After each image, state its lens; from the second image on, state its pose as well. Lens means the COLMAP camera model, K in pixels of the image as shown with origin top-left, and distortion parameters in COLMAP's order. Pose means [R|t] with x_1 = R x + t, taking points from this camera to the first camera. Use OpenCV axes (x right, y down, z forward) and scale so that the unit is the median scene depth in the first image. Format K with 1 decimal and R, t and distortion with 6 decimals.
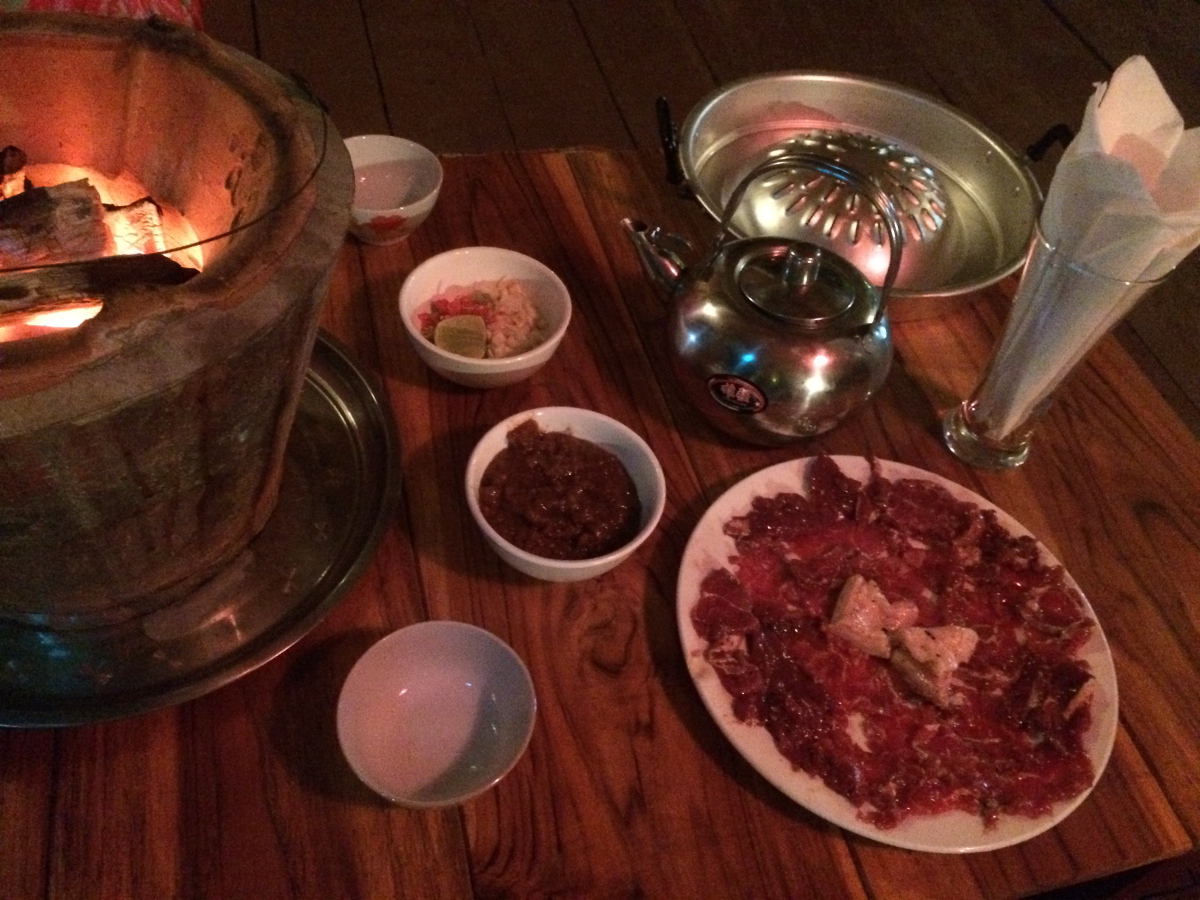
lens RADIAL K [[982.9, 0, 600.0], [0, 982.9, 450.0], [0, 0, 1]] dist [0.034456, -0.093984]
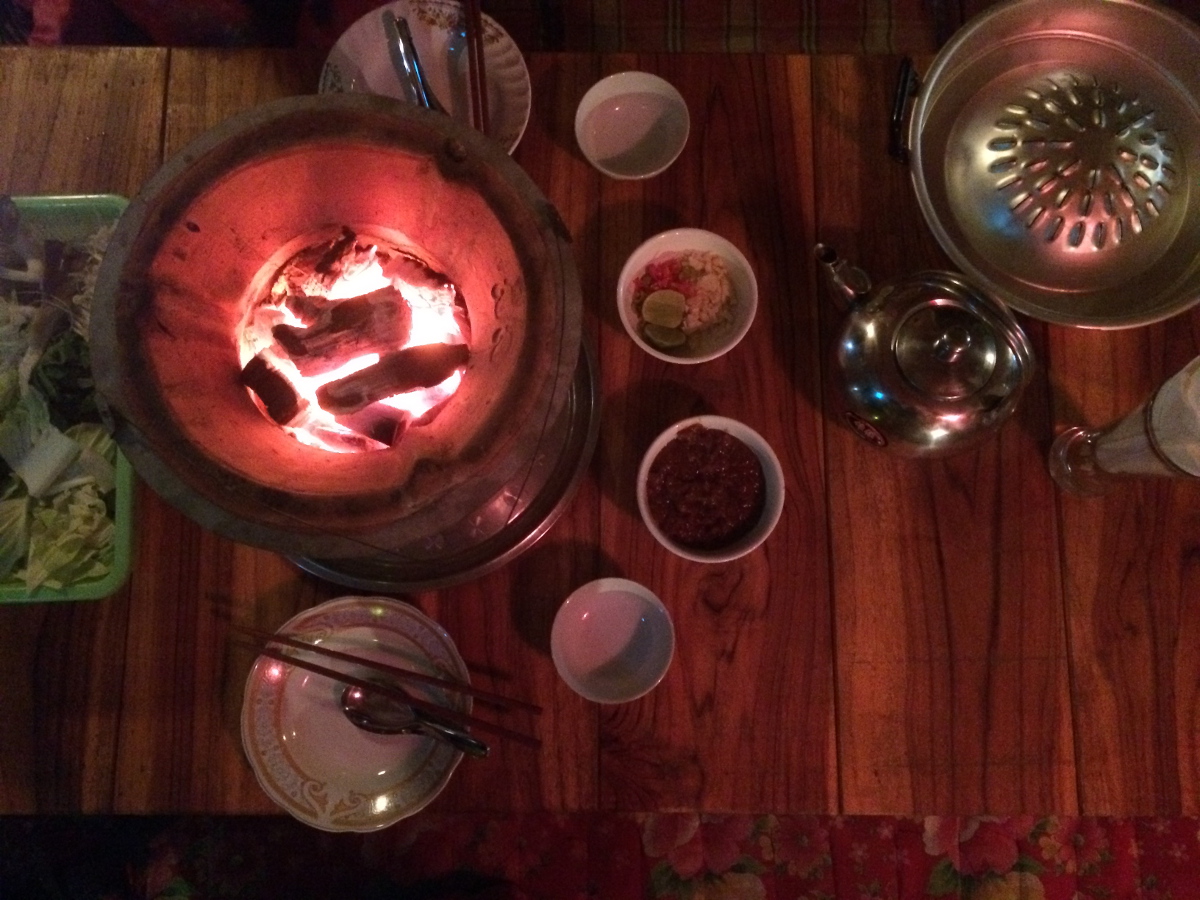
lens RADIAL K [[982.9, 0, 600.0], [0, 982.9, 450.0], [0, 0, 1]] dist [0.034456, -0.093984]
pose [[0.959327, 0.236031, -0.154857, 0.016708], [-0.127692, 0.852051, 0.507645, -0.674572], [0.251766, -0.467224, 0.847535, -0.164751]]
